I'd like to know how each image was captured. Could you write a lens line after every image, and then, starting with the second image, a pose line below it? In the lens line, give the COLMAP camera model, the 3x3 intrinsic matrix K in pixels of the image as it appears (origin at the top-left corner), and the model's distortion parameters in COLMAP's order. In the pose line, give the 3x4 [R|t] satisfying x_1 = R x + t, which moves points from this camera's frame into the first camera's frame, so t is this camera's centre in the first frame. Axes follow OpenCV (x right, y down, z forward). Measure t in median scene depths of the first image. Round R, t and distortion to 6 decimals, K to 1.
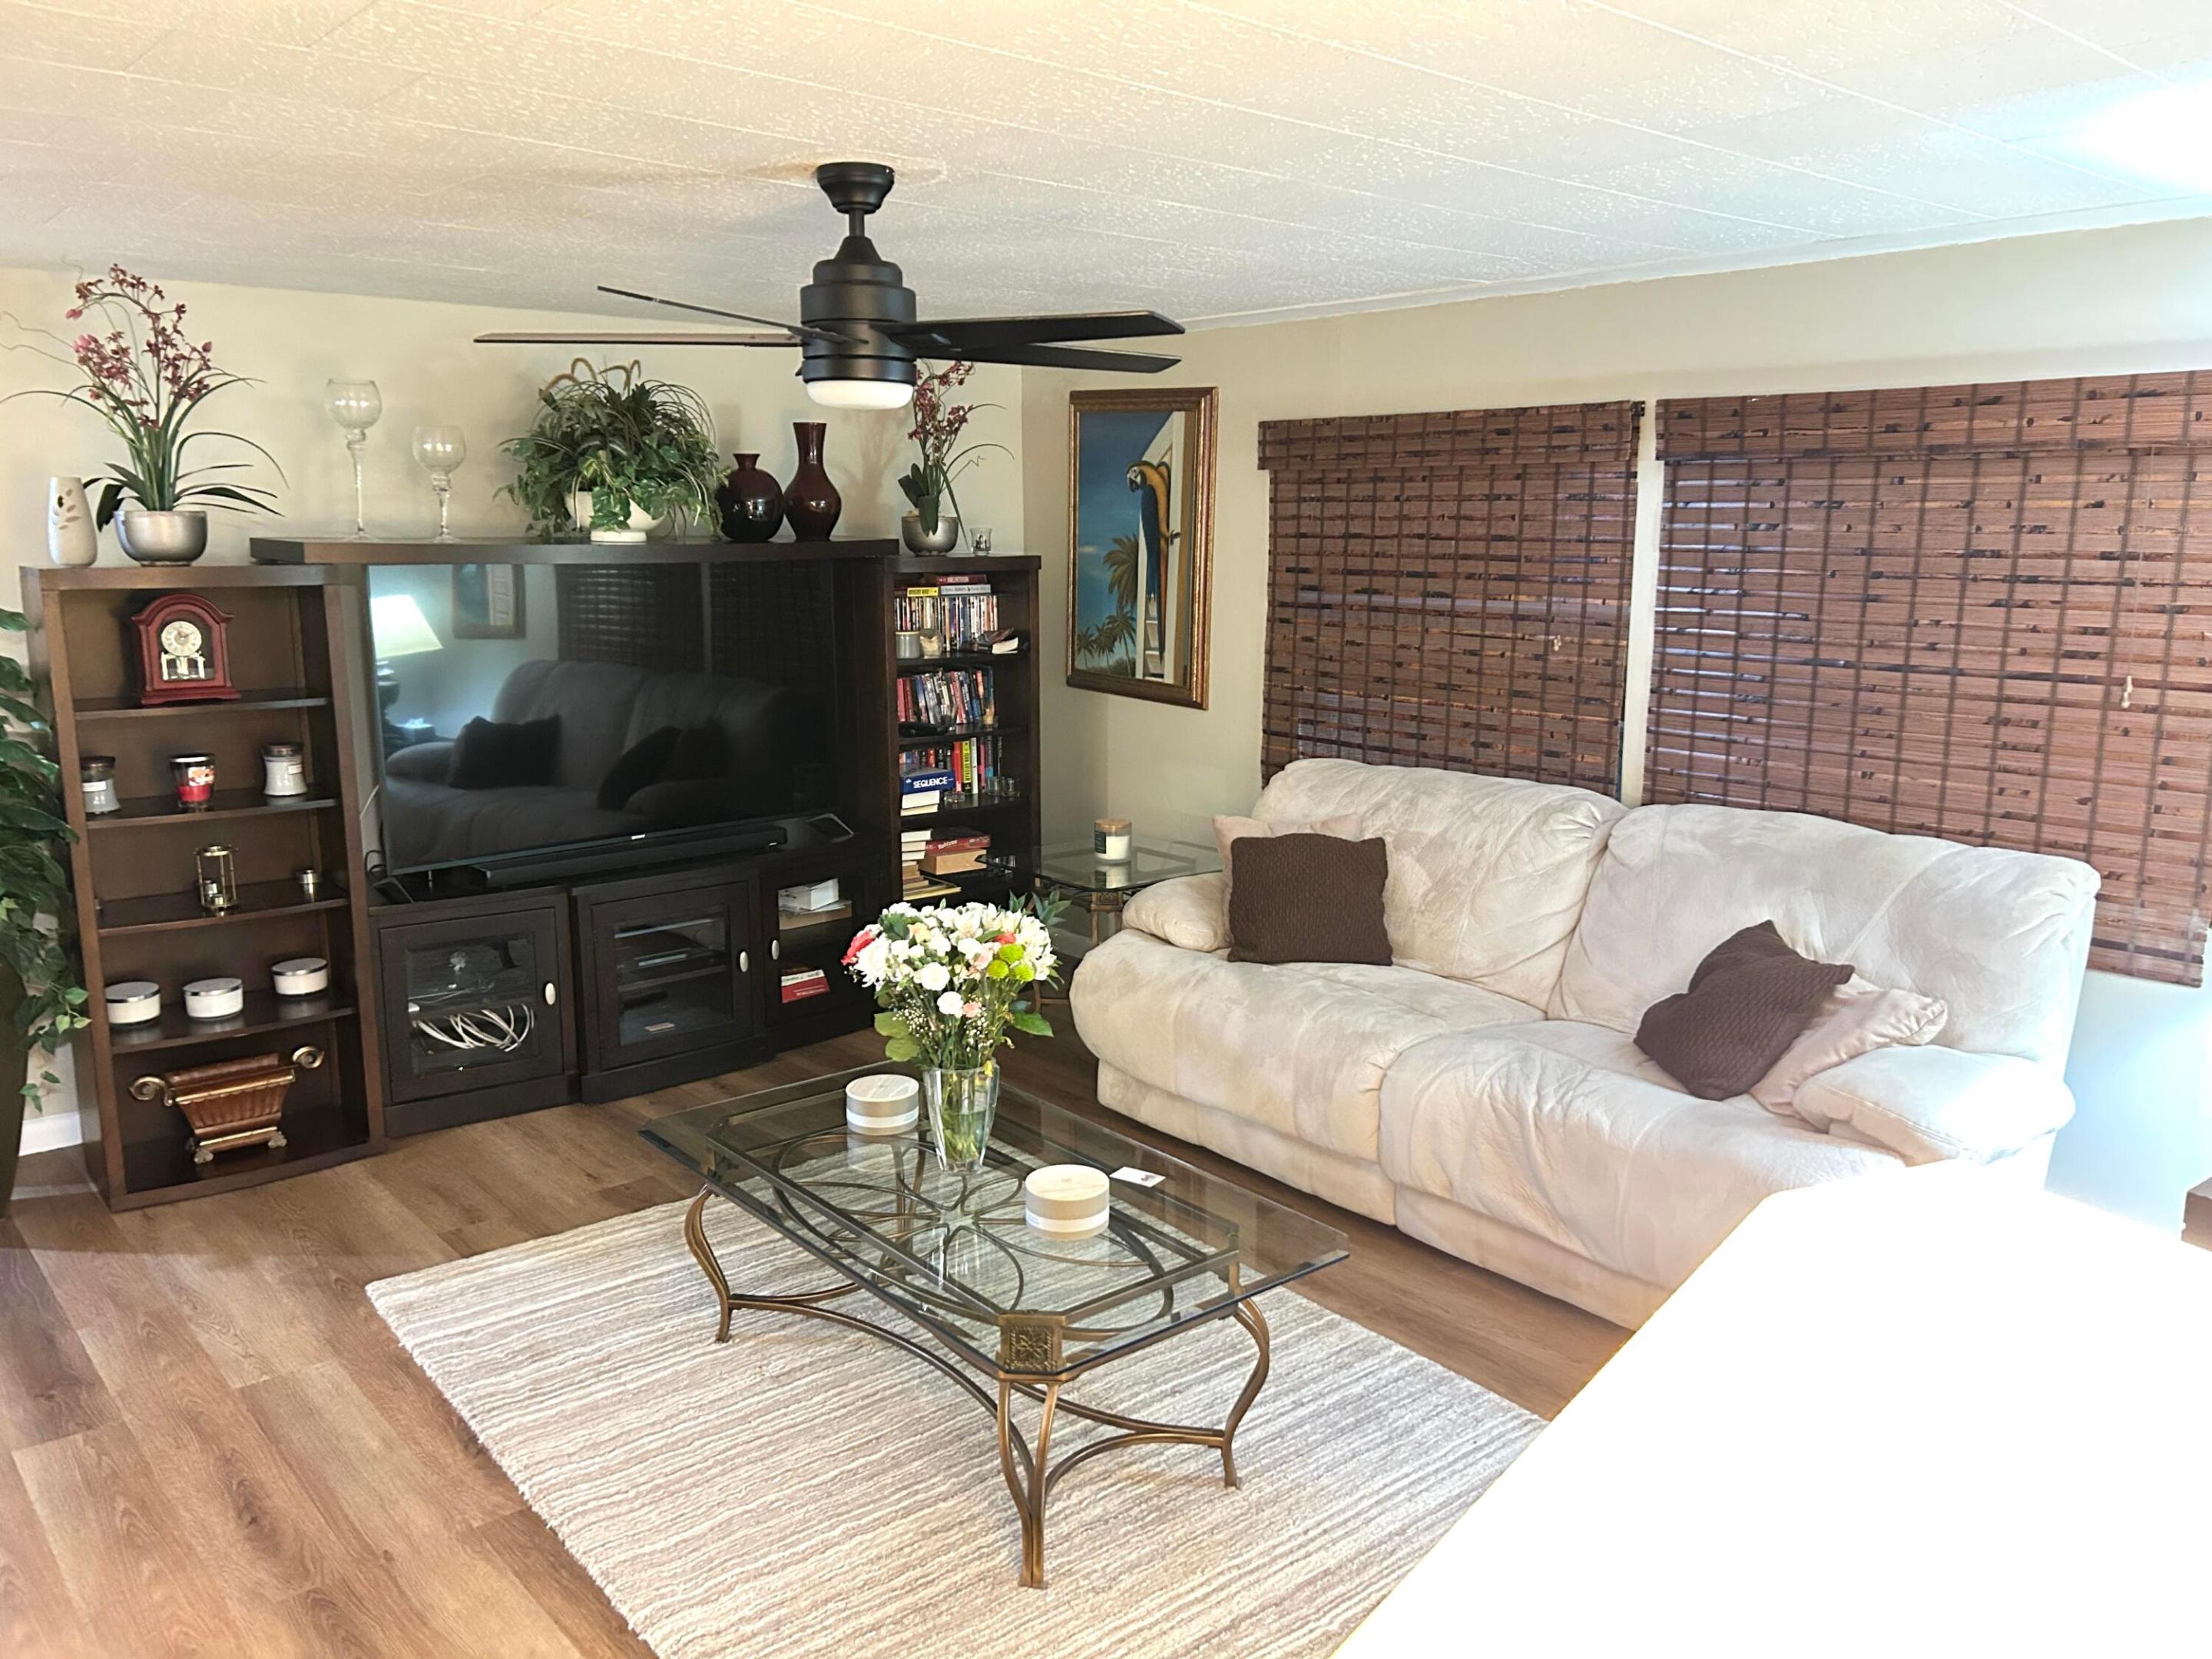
lens RADIAL K [[1653.8, 0, 1112.0], [0, 1653.8, 829.1], [0, 0, 1]] dist [0.038071, -0.046391]
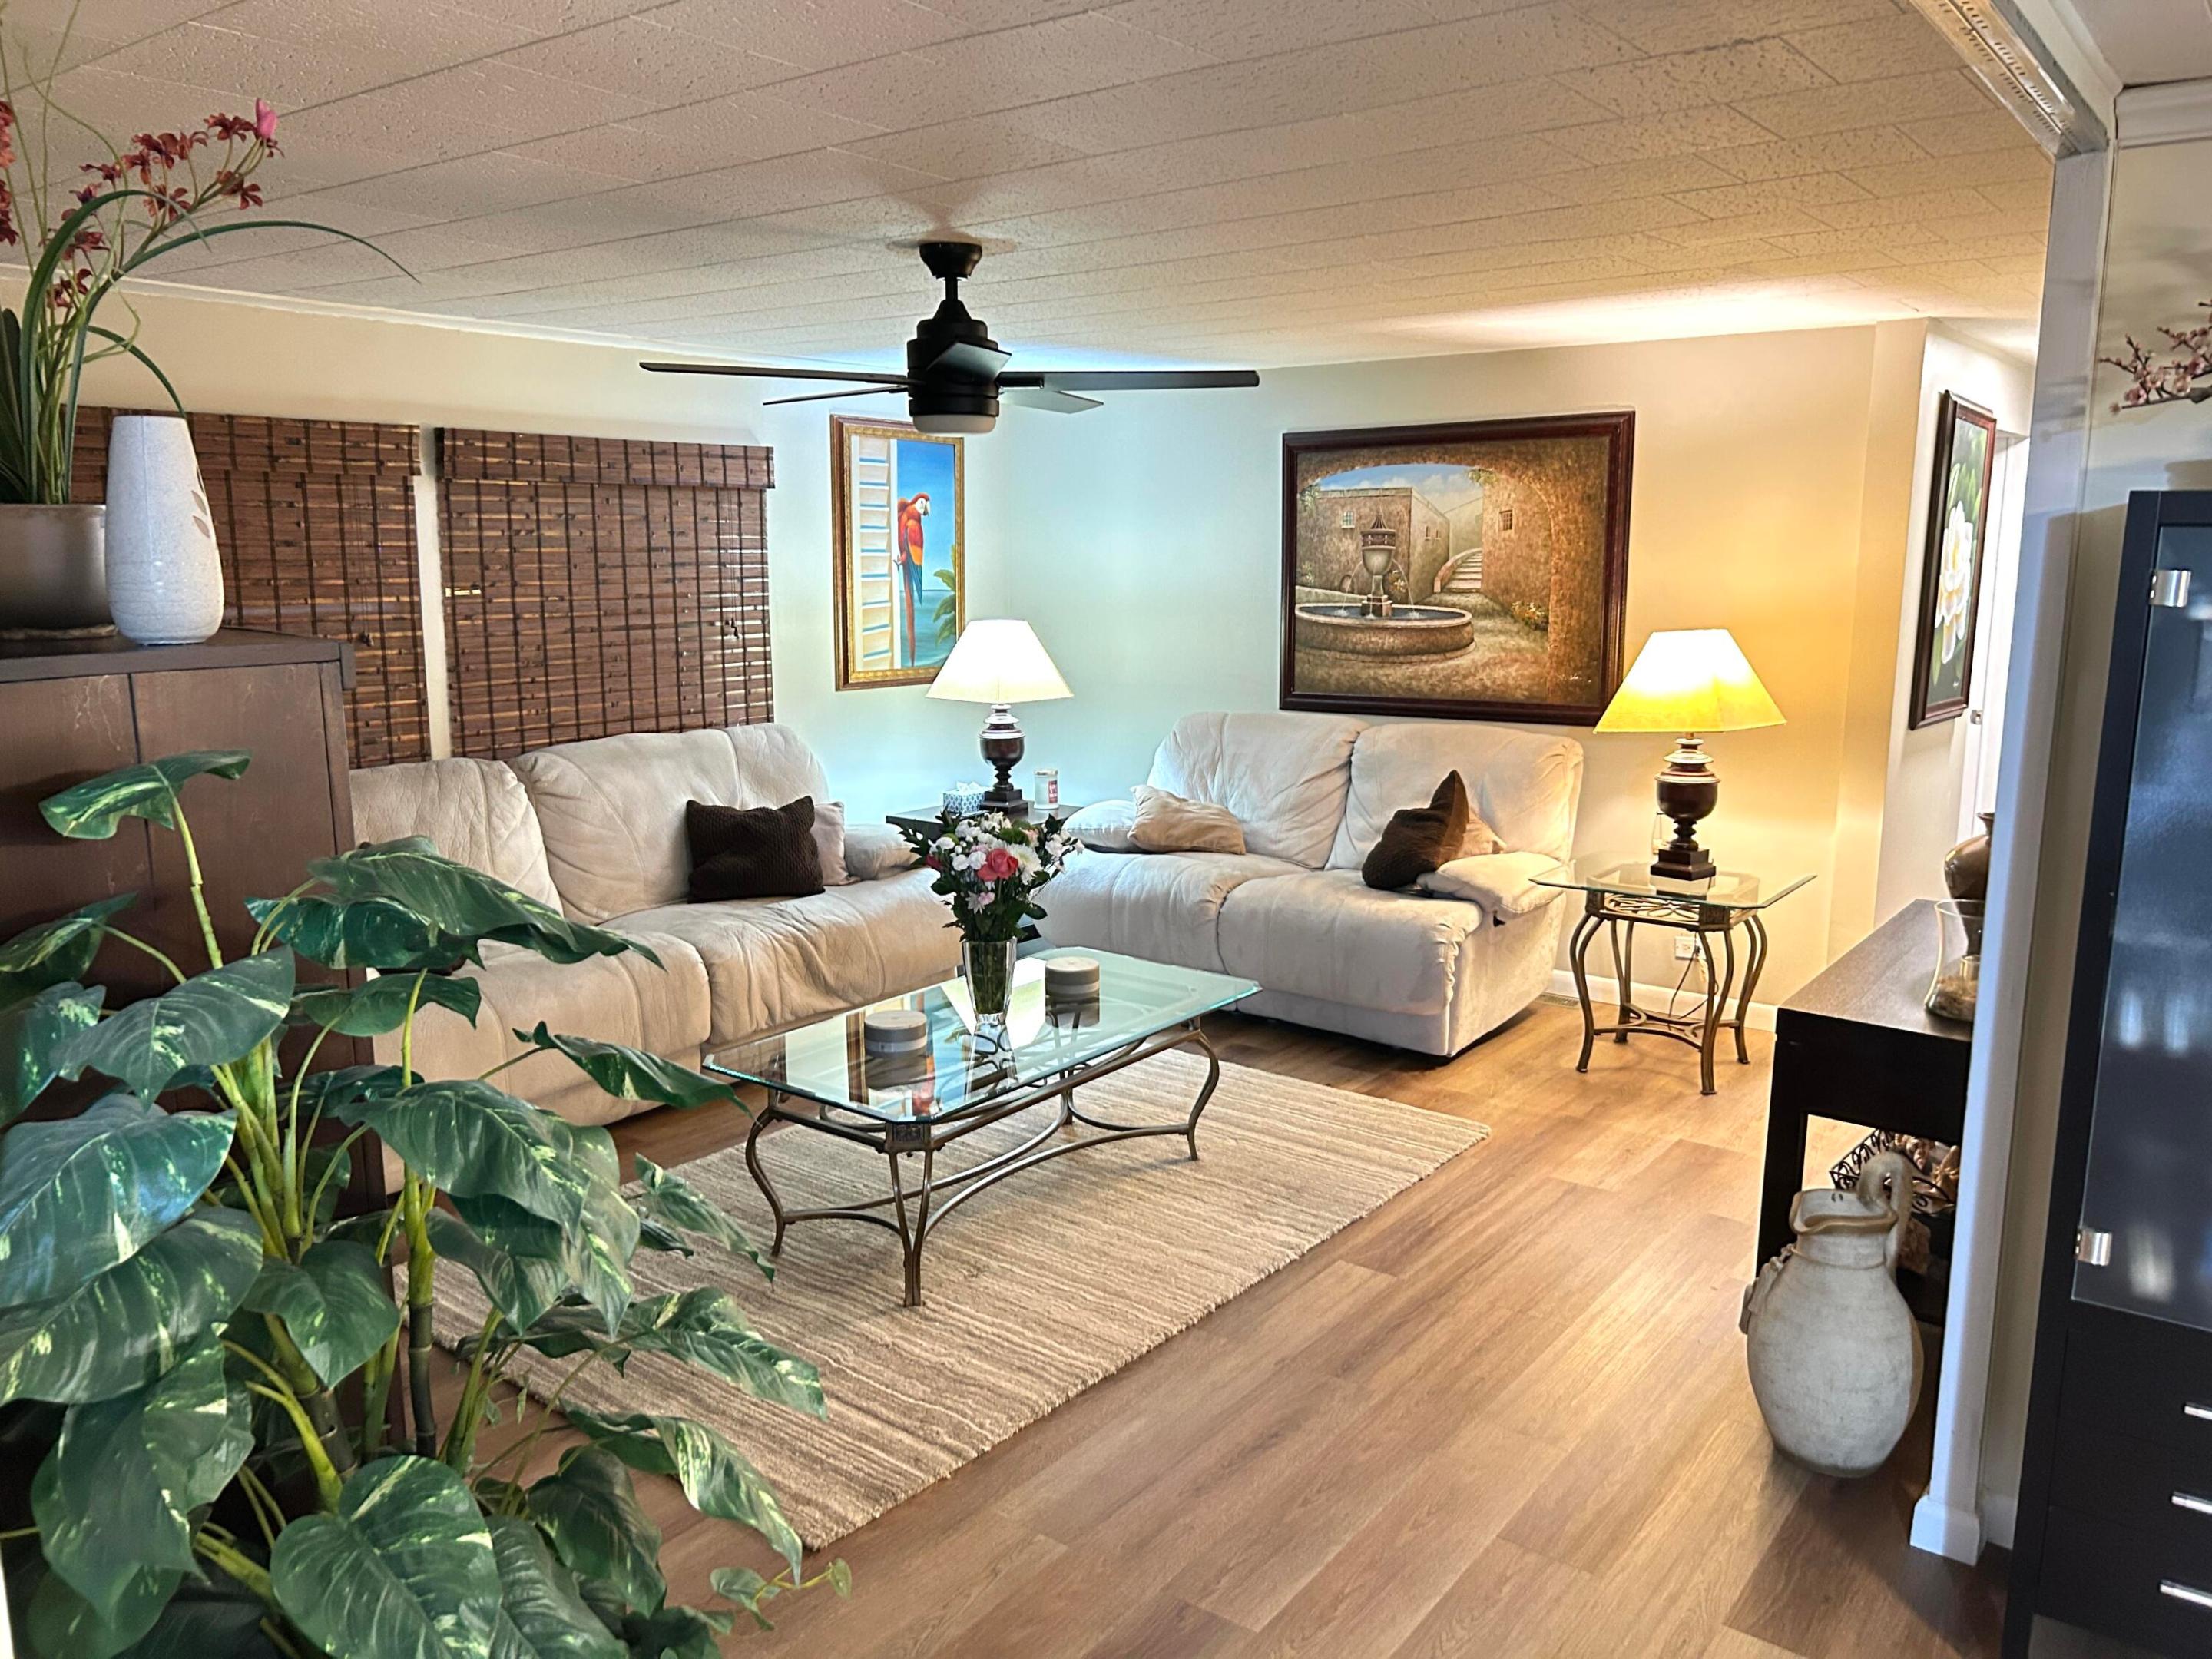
lens RADIAL K [[1659.7, 0, 1104.5], [0, 1659.7, 819.6], [0, 0, 1]] dist [0.087963, -0.102378]
pose [[-0.199553, -0.169995, 0.965029, -0.994338], [0.180143, 0.961687, 0.206657, -0.151052], [-0.963186, 0.215082, -0.161284, 0.798576]]
